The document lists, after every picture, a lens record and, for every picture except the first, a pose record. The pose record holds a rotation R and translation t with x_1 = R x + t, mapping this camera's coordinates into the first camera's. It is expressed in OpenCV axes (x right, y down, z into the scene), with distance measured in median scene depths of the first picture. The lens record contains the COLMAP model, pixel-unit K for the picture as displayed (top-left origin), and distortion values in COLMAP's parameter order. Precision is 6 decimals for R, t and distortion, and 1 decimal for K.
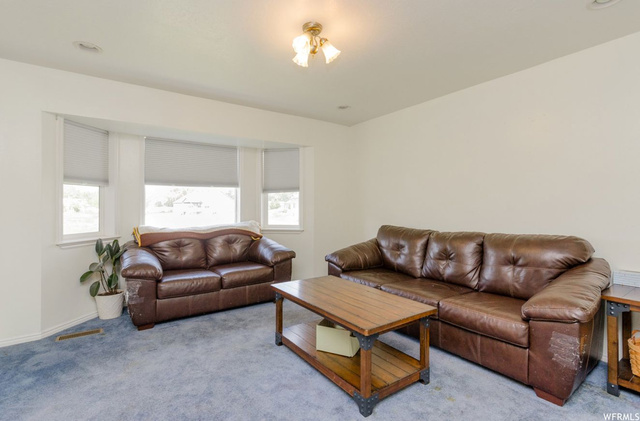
lens RADIAL K [[302.6, 0, 320.3], [0, 302.6, 202.2], [0, 0, 1]] dist [0.001591, 0.000025]
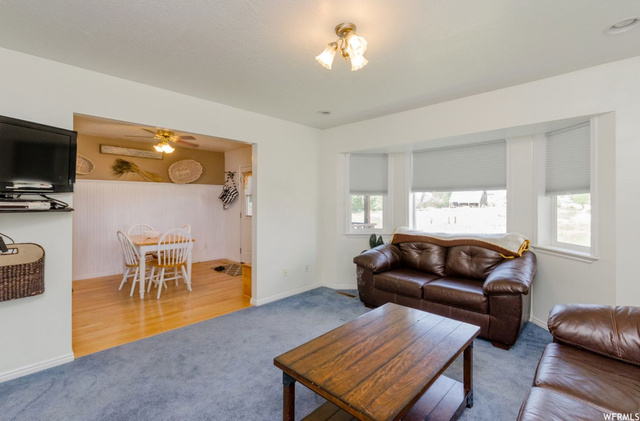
lens RADIAL K [[293.5, 0, 319.8], [0, 293.5, 202.2], [0, 0, 1]] dist [-0.001698, -0.000085]
pose [[0.185790, -0.006197, -0.982570, 0.528854], [0.003508, 0.999978, -0.005643, -0.017479], [0.982583, -0.002399, 0.185808, 0.498488]]
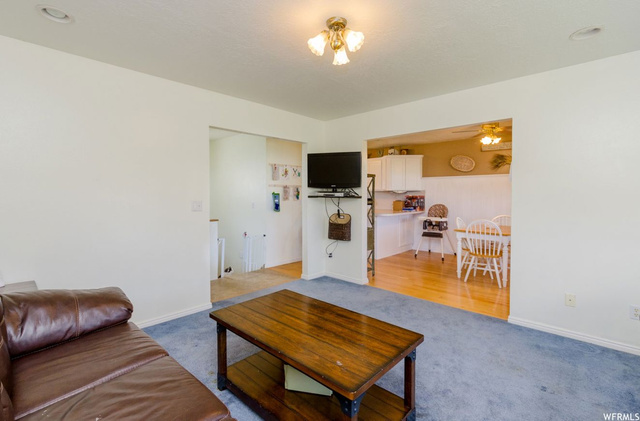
lens RADIAL K [[302.6, 0, 320.3], [0, 302.6, 202.2], [0, 0, 1]] dist [0.001591, 0.000025]
pose [[-0.981593, -0.005958, -0.190891, 0.137786], [-0.009556, 0.999793, 0.017934, -0.005996], [0.190744, 0.019429, -0.981447, 1.233020]]
